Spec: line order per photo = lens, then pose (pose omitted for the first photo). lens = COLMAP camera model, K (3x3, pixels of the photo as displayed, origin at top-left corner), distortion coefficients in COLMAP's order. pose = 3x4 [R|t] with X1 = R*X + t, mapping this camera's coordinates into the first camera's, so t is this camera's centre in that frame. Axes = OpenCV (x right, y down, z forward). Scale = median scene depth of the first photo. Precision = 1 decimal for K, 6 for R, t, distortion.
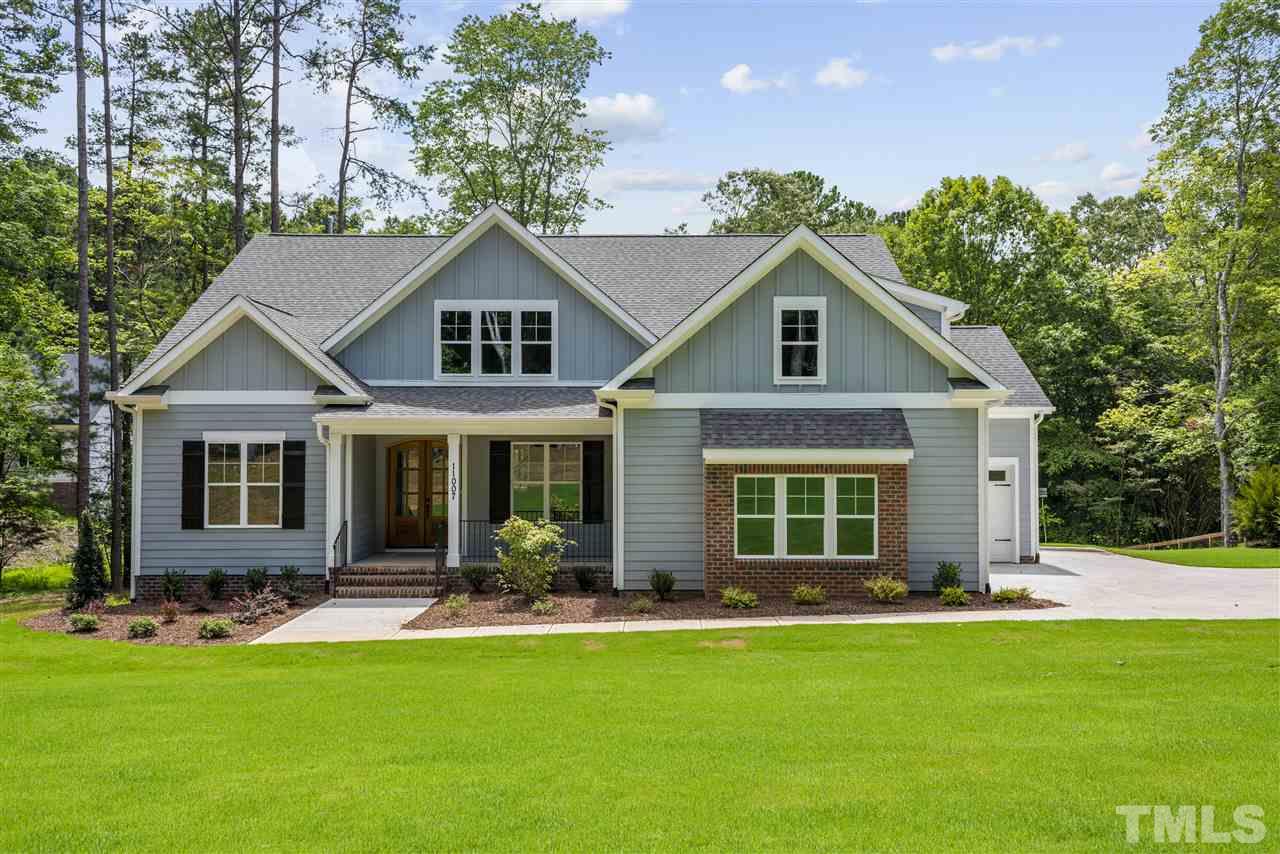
lens RADIAL K [[1015.4, 0, 647.4], [0, 1015.4, 430.3], [0, 0, 1]] dist [0.033158, -0.000847]
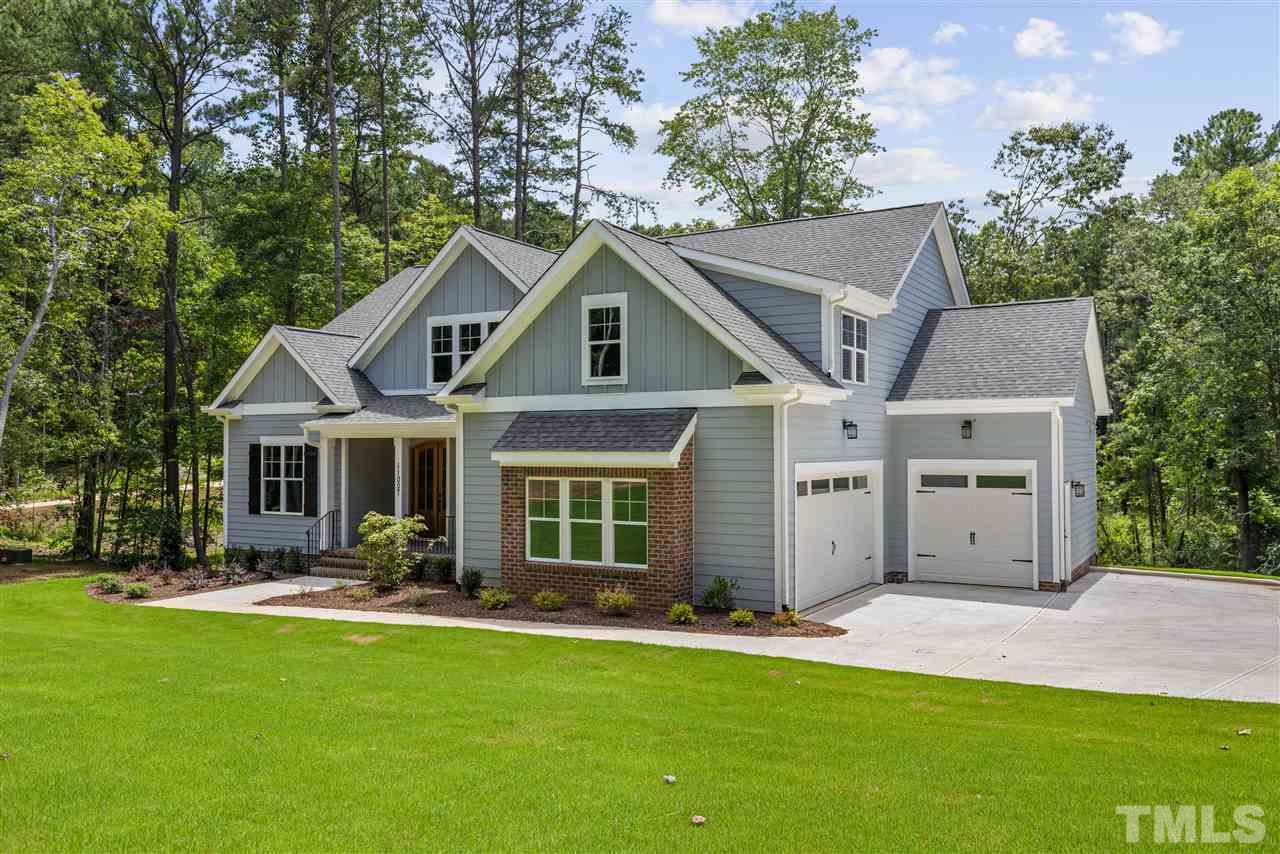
lens RADIAL K [[1015.4, 0, 647.4], [0, 1015.4, 425.4], [0, 0, 1]] dist [0.033158, -0.000847]
pose [[0.863110, -0.011618, -0.504883, 0.672944], [0.010484, 0.999932, -0.005088, -0.001143], [0.504908, -0.000902, 0.863173, 0.185231]]
